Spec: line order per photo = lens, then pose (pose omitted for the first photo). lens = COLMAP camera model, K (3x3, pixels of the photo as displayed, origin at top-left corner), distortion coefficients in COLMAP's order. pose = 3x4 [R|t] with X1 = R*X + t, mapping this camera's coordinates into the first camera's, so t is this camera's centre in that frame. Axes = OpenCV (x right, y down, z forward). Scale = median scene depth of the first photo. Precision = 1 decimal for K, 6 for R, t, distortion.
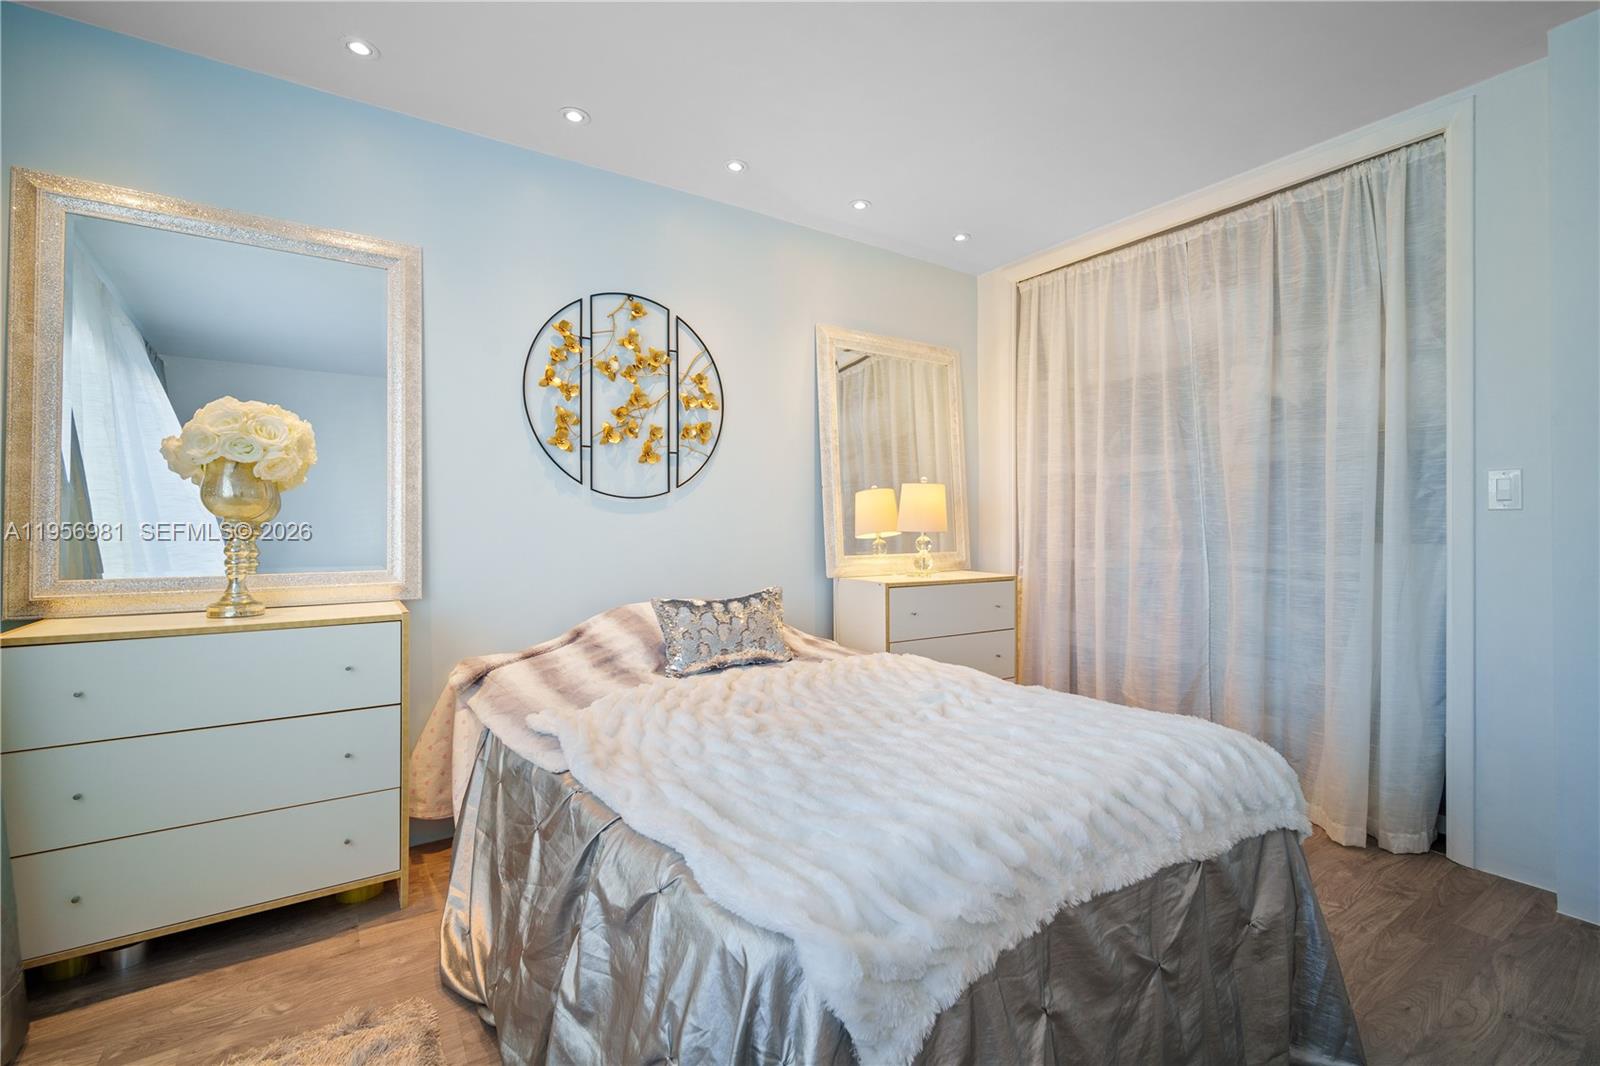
lens RADIAL K [[705.2, 0, 810.6], [0, 705.2, 524.1], [0, 0, 1]] dist [-0.002851, 0.000435]
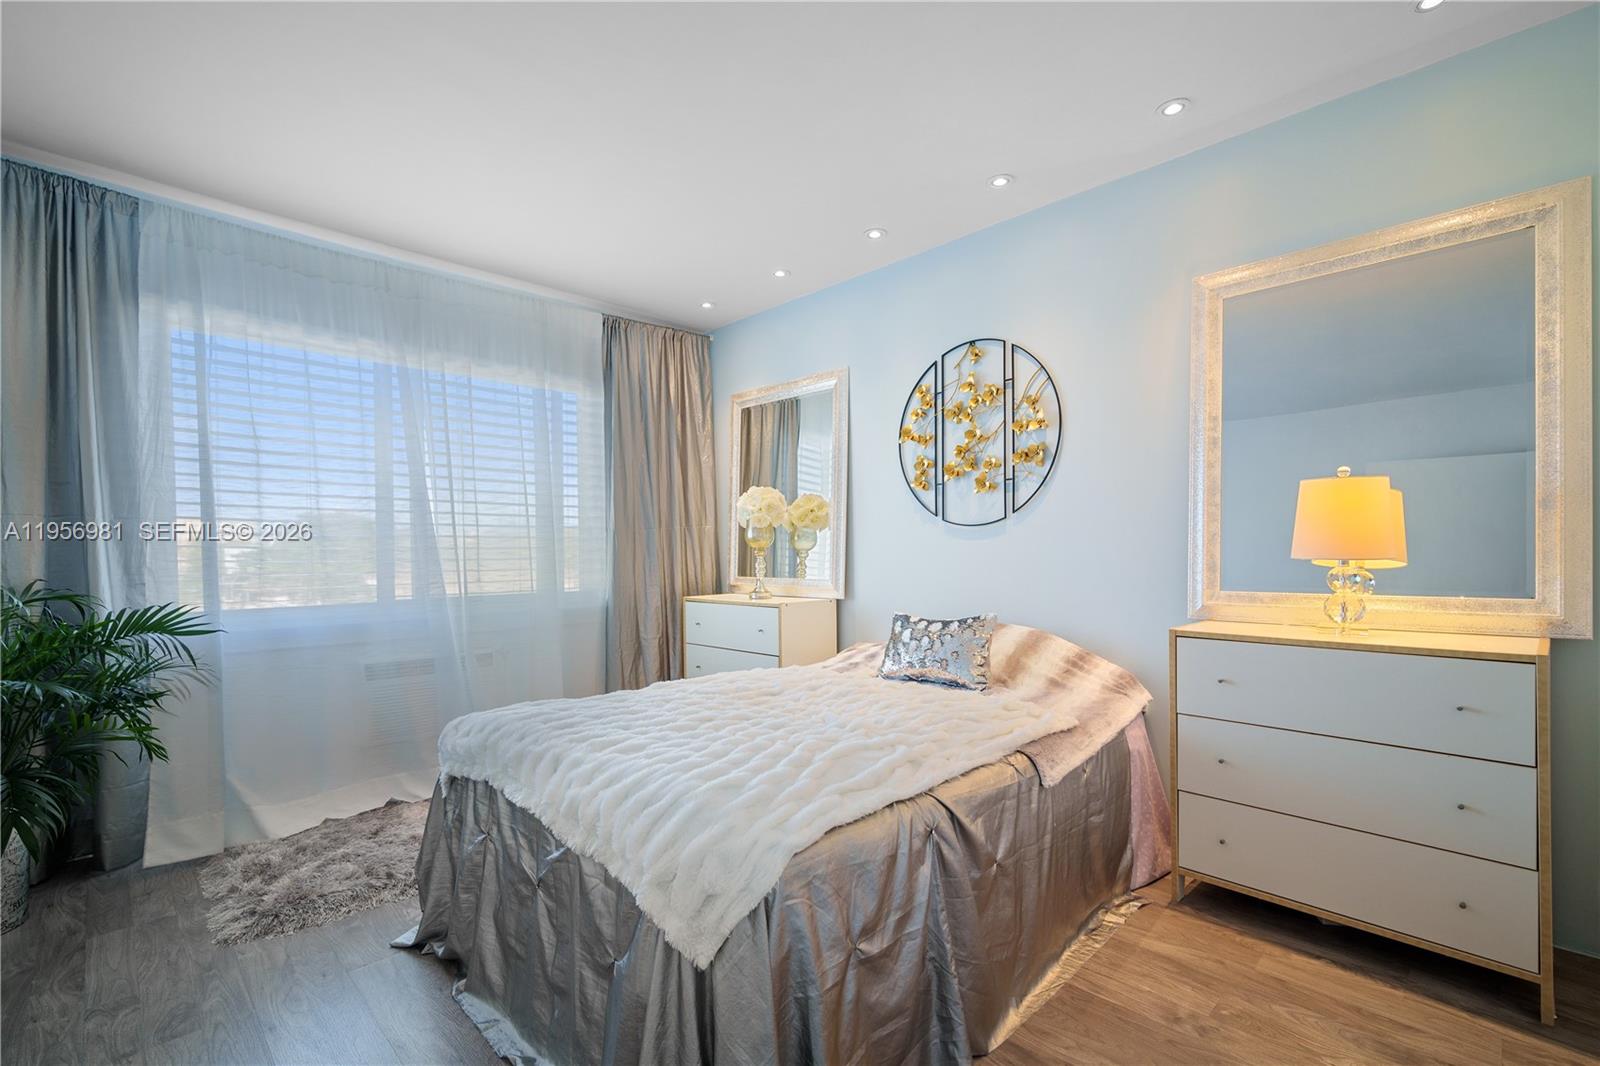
lens RADIAL K [[705.2, 0, 798.1], [0, 705.2, 565.8], [0, 0, 1]] dist [-0.002851, 0.000435]
pose [[0.188157, 0.020533, -0.981924, 0.765906], [0.009496, 0.999697, 0.022725, -0.001093], [0.982093, -0.013600, 0.187905, 0.507297]]
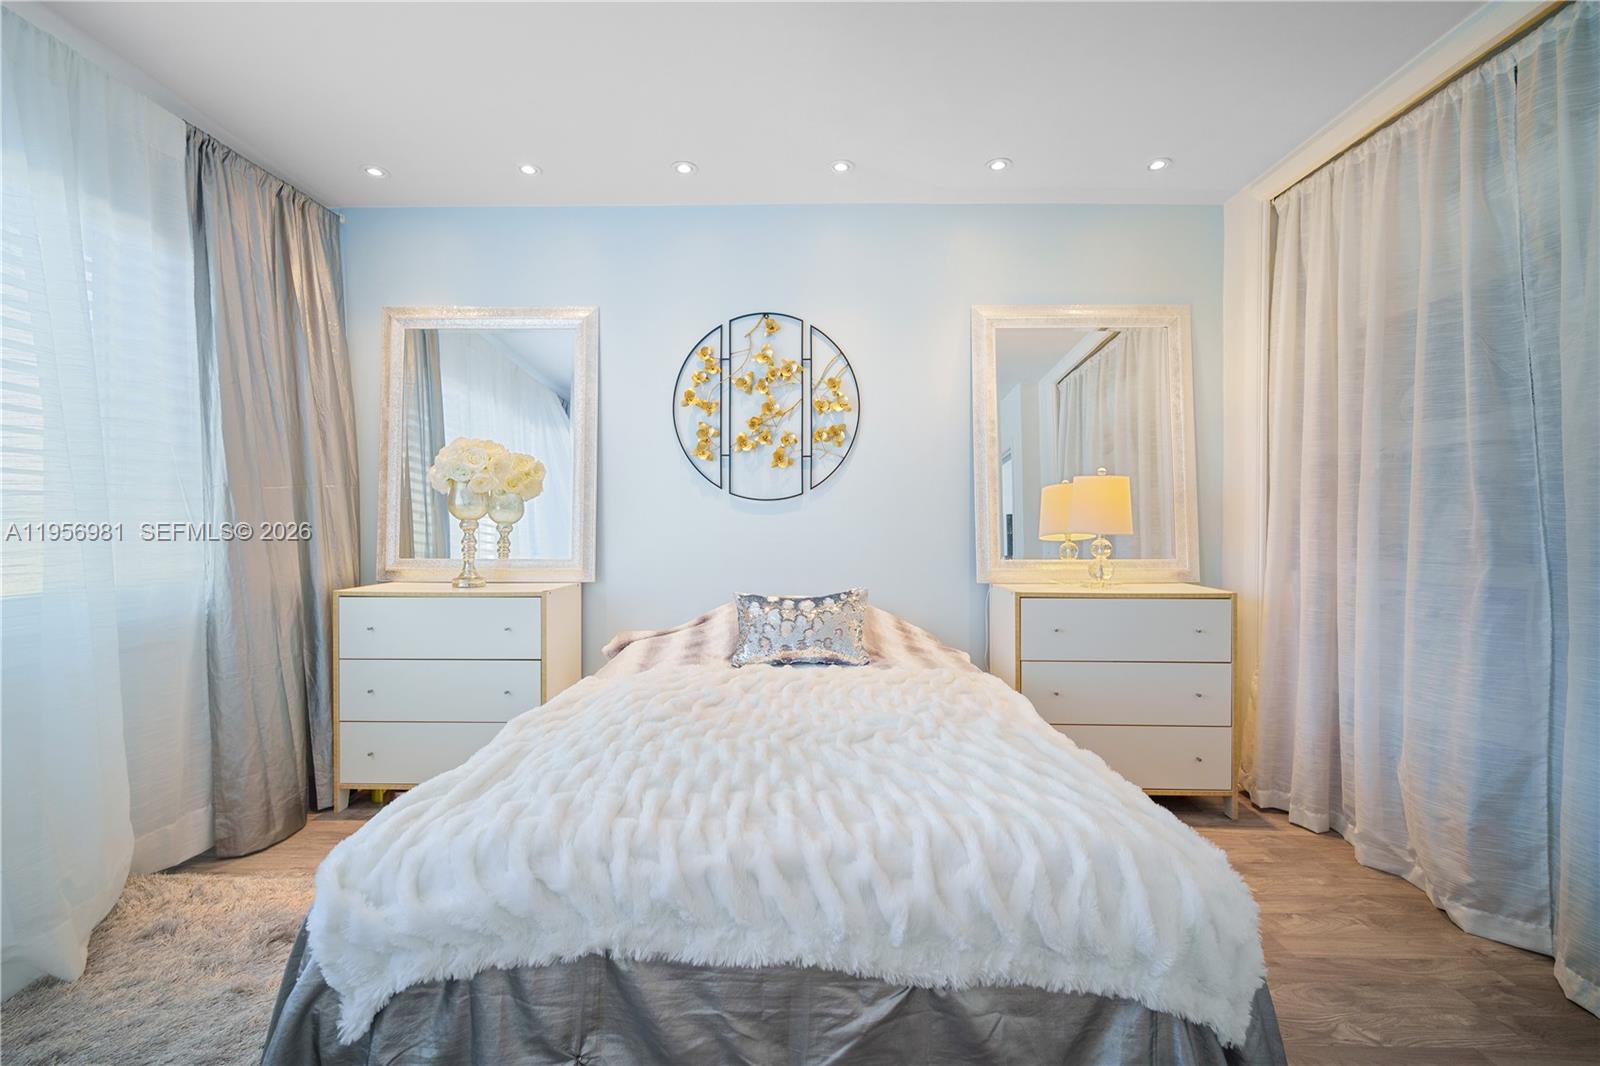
lens RADIAL K [[680.3, 0, 796.6], [0, 680.3, 532.4], [0, 0, 1]] dist [-0.001113, 0.001509]
pose [[0.822550, 0.008975, -0.568622, 0.374634], [-0.001642, 0.999909, 0.013408, -0.001023], [0.568690, -0.010095, 0.822490, 0.156252]]
